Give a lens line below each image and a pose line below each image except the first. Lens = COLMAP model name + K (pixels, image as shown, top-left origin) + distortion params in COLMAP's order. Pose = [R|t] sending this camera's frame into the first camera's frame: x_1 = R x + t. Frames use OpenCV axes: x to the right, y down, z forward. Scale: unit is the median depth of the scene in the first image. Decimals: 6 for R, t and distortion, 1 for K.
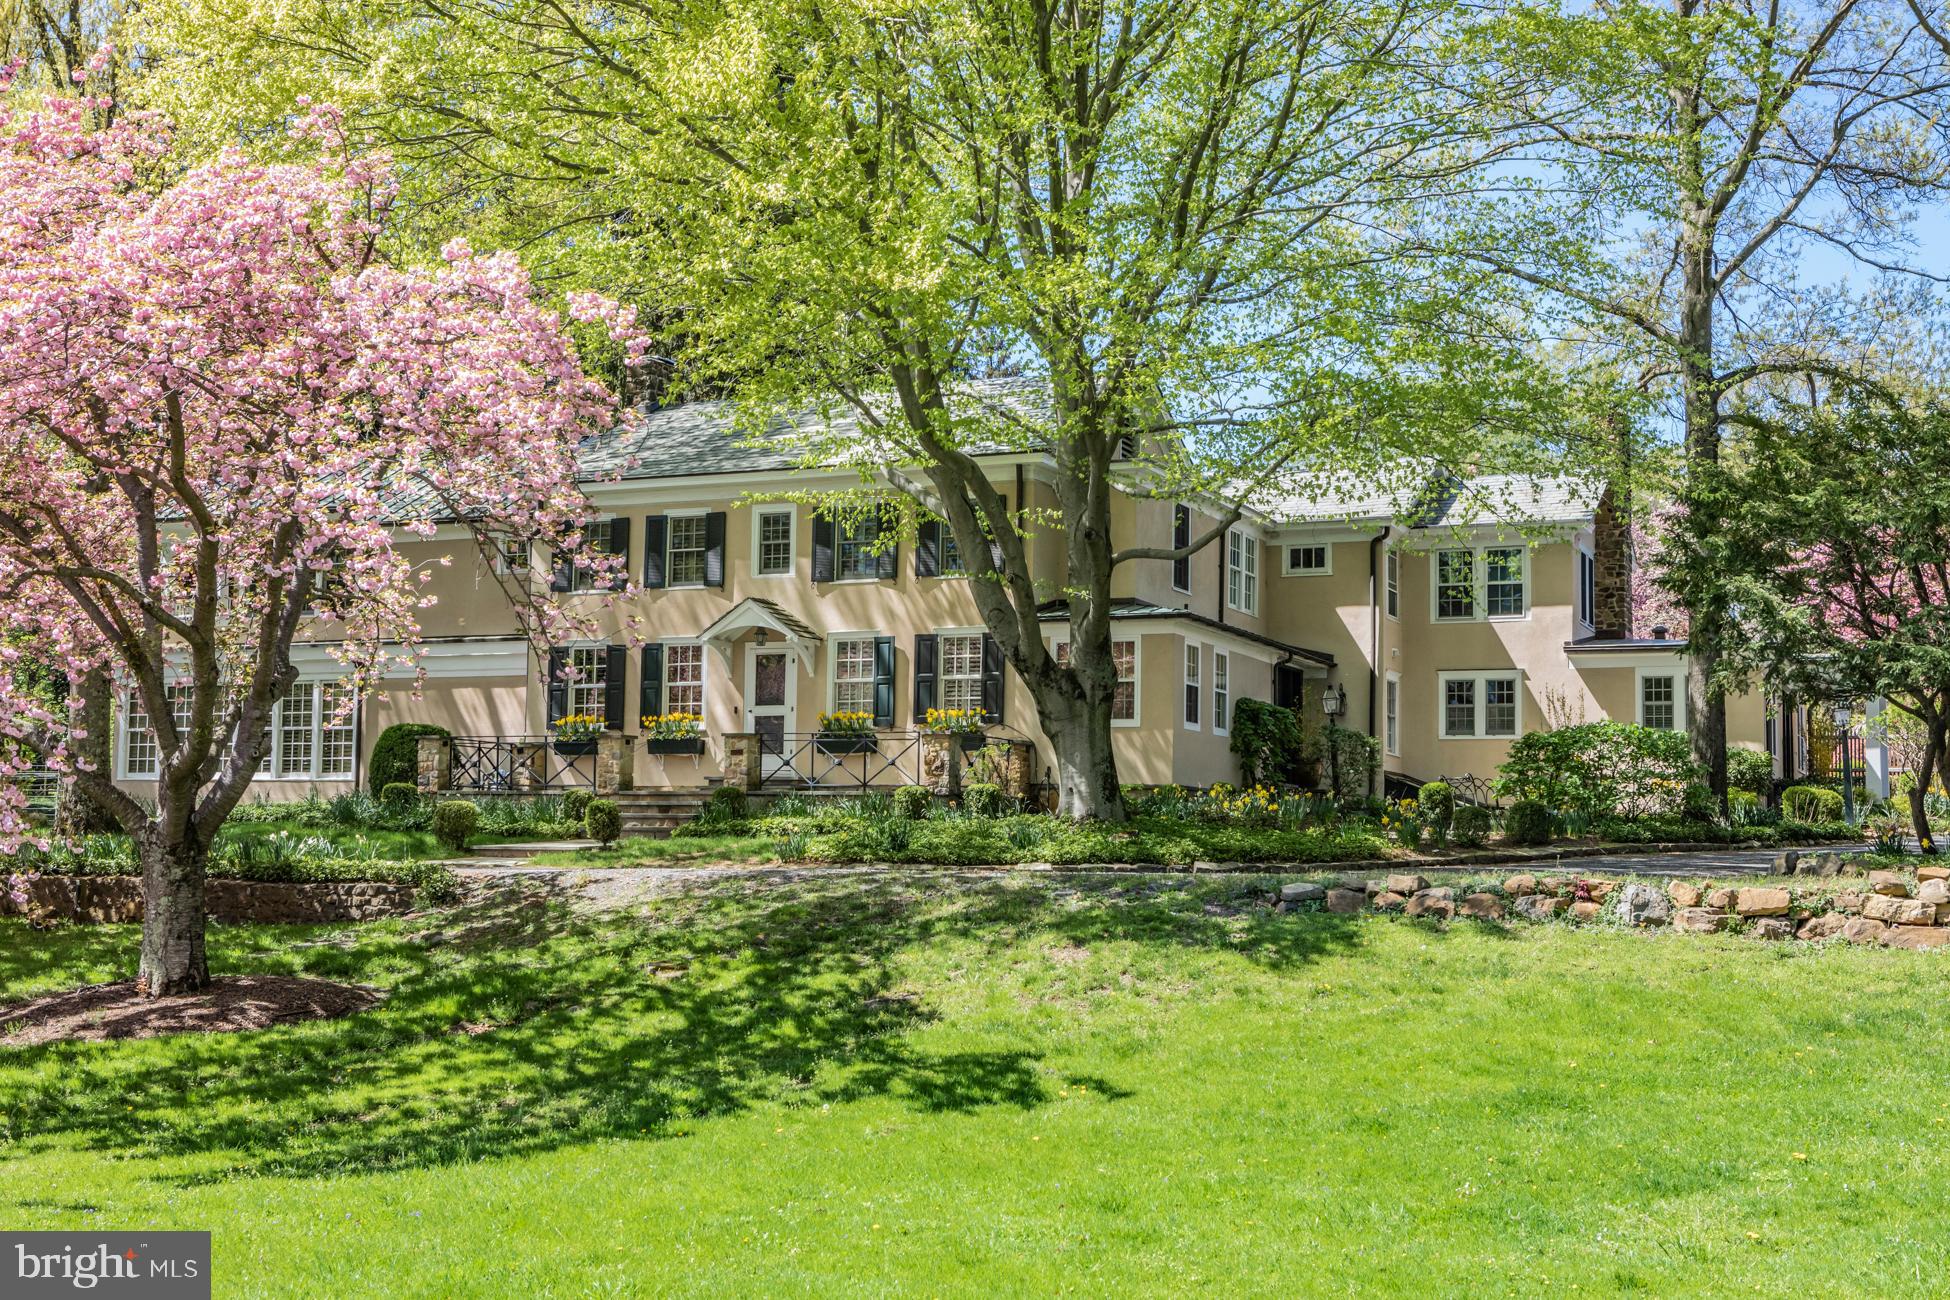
lens RADIAL K [[2415.8, 0, 975.1], [0, 2415.8, 650.4], [0, 0, 1]] dist [-0.108233, 0.000000]
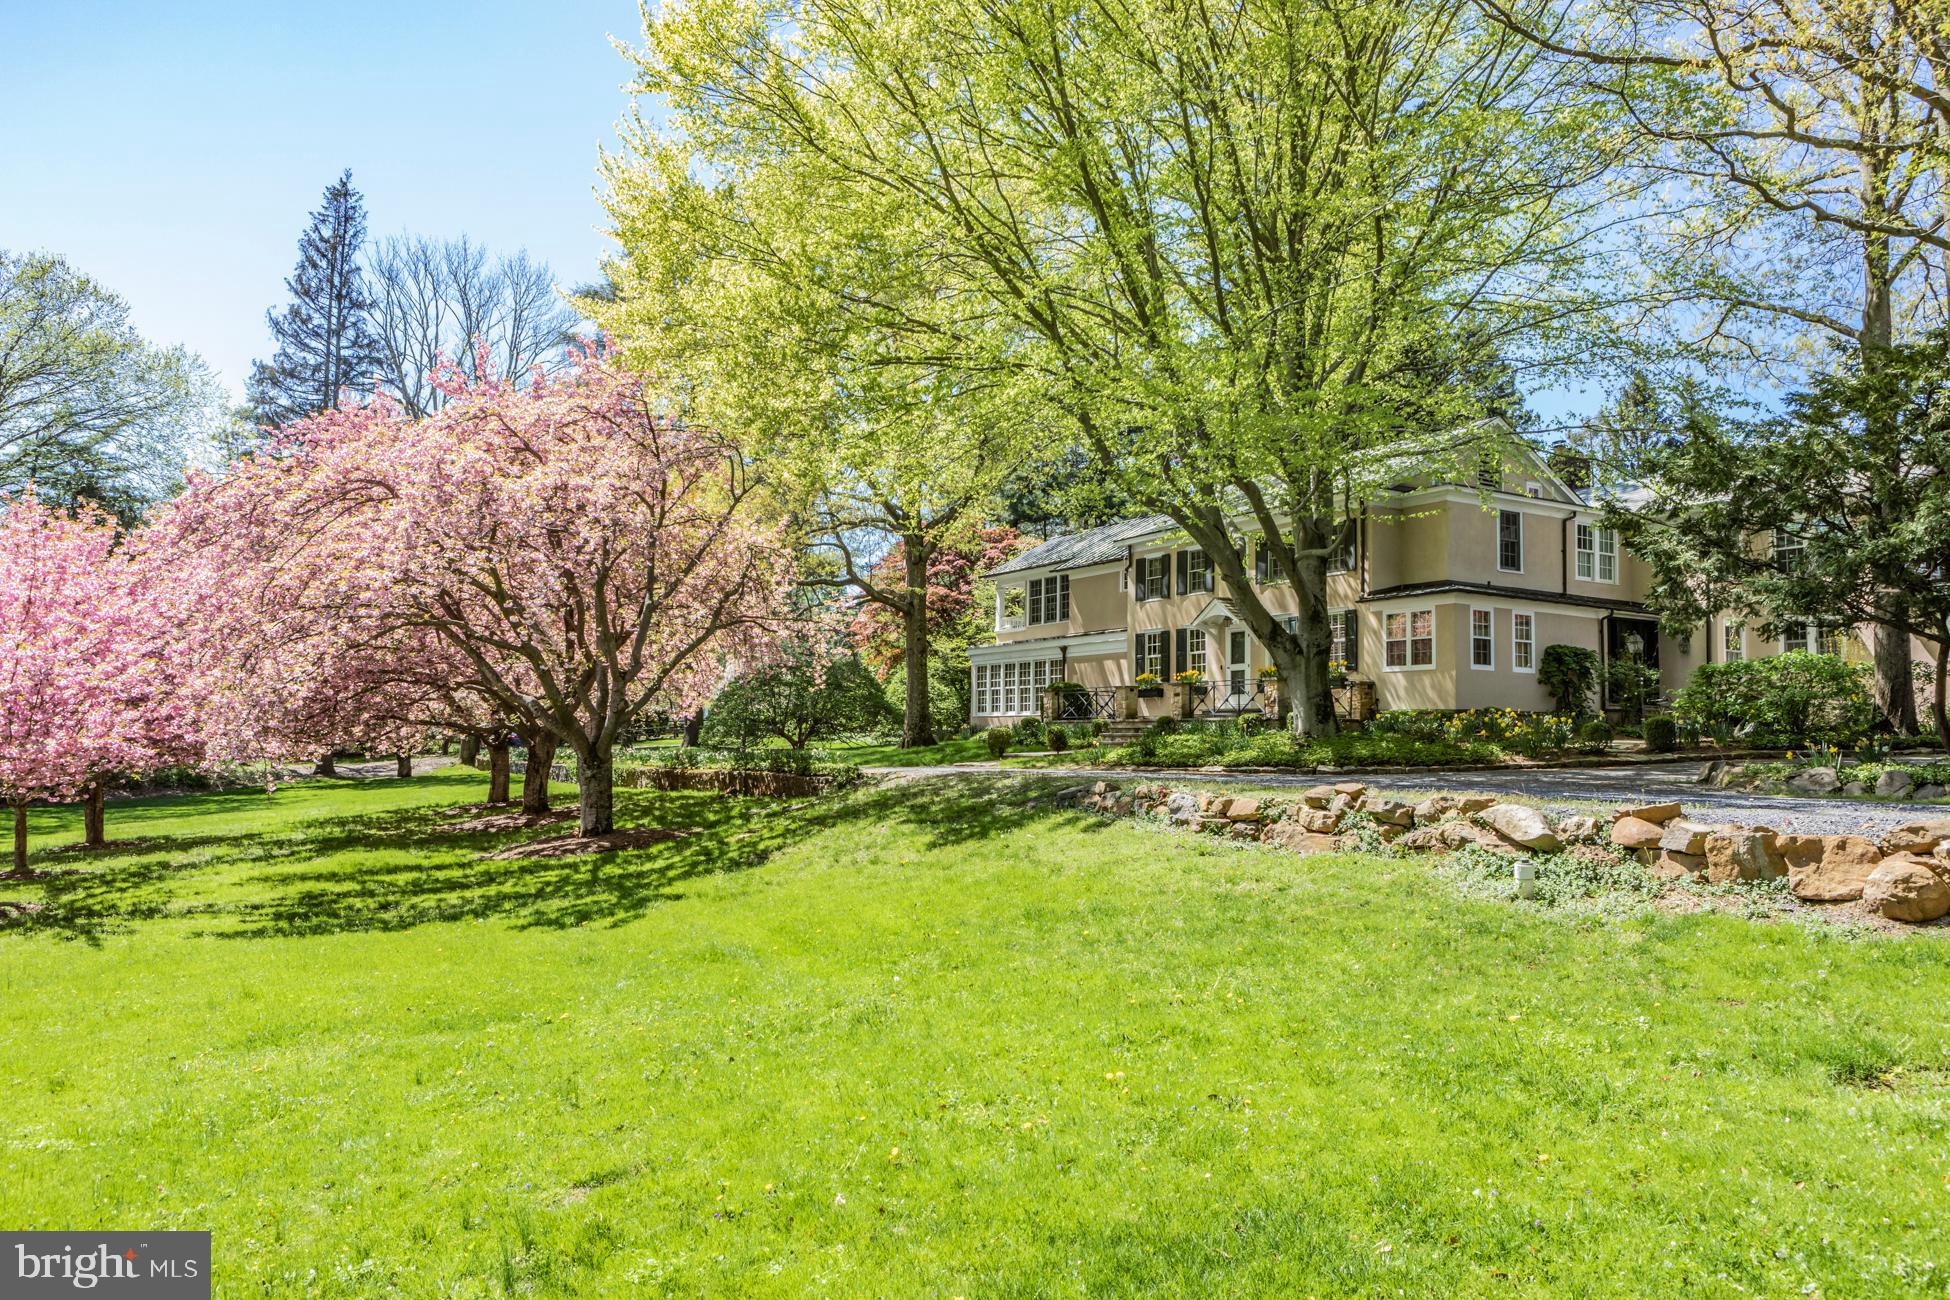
lens RADIAL K [[1351.3, 0, 975.4], [0, 1351.3, 652.7], [0, 0, 1]] dist [0.006685, 0.001446]
pose [[0.809663, -0.043186, -0.585303, 0.294834], [0.050837, 0.998701, -0.003364, 0.009762], [0.584689, -0.027031, 0.810807, 0.169322]]
